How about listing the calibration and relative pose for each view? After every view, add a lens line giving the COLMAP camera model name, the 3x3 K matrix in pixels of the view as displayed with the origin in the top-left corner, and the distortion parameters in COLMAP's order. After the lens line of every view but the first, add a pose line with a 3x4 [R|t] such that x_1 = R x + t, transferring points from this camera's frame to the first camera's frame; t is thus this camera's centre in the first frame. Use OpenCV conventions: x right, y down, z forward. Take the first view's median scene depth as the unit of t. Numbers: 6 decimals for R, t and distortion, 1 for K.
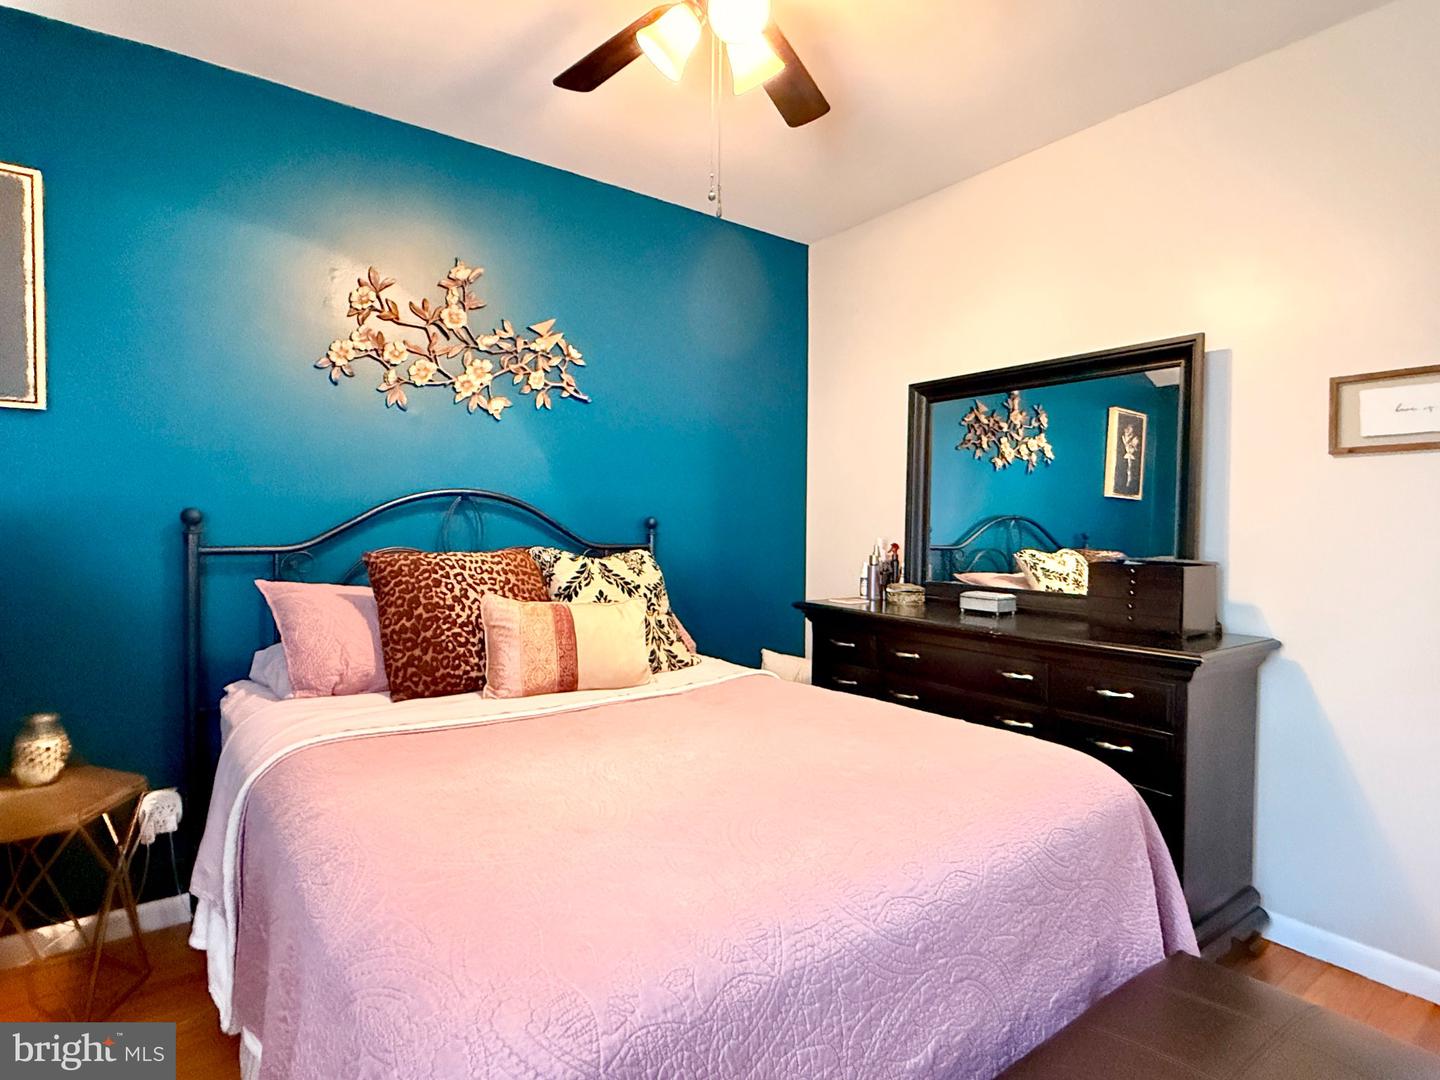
lens RADIAL K [[755.1, 0, 721.8], [0, 755.1, 539.8], [0, 0, 1]] dist [0.000788, -0.001054]
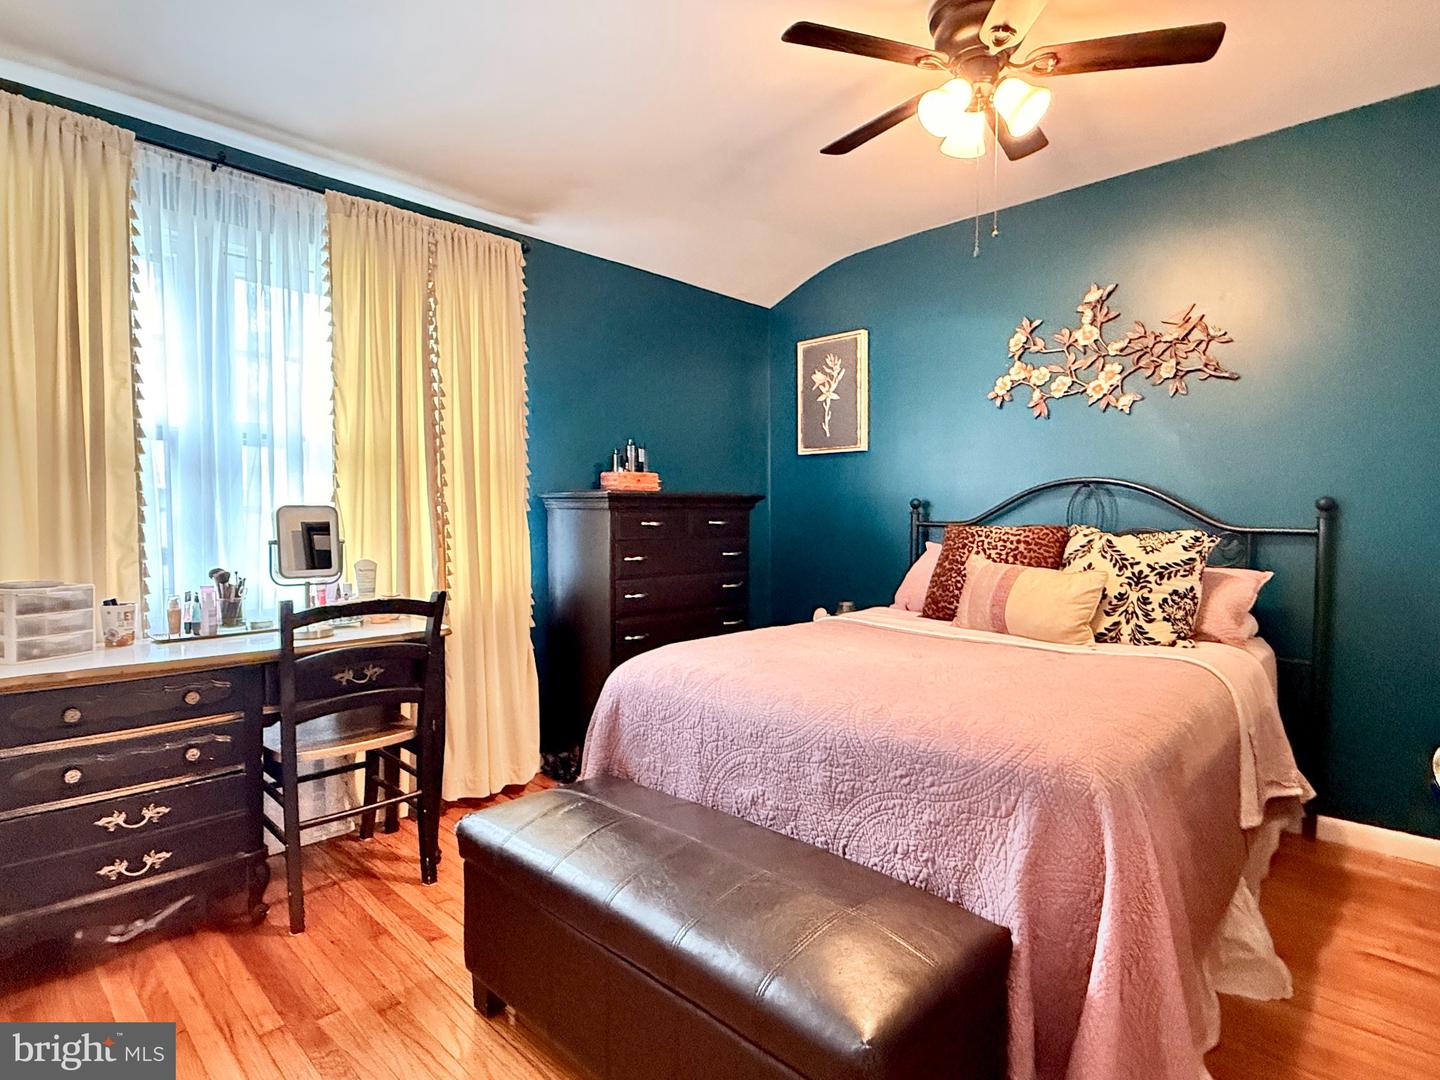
lens RADIAL K [[755.1, 0, 722.0], [0, 755.1, 542.7], [0, 0, 1]] dist [0.000788, -0.001054]
pose [[0.168430, 0.030730, -0.985234, 0.844408], [-0.029545, 0.999222, 0.026116, 0.023803], [0.985271, 0.024711, 0.169207, 0.268476]]
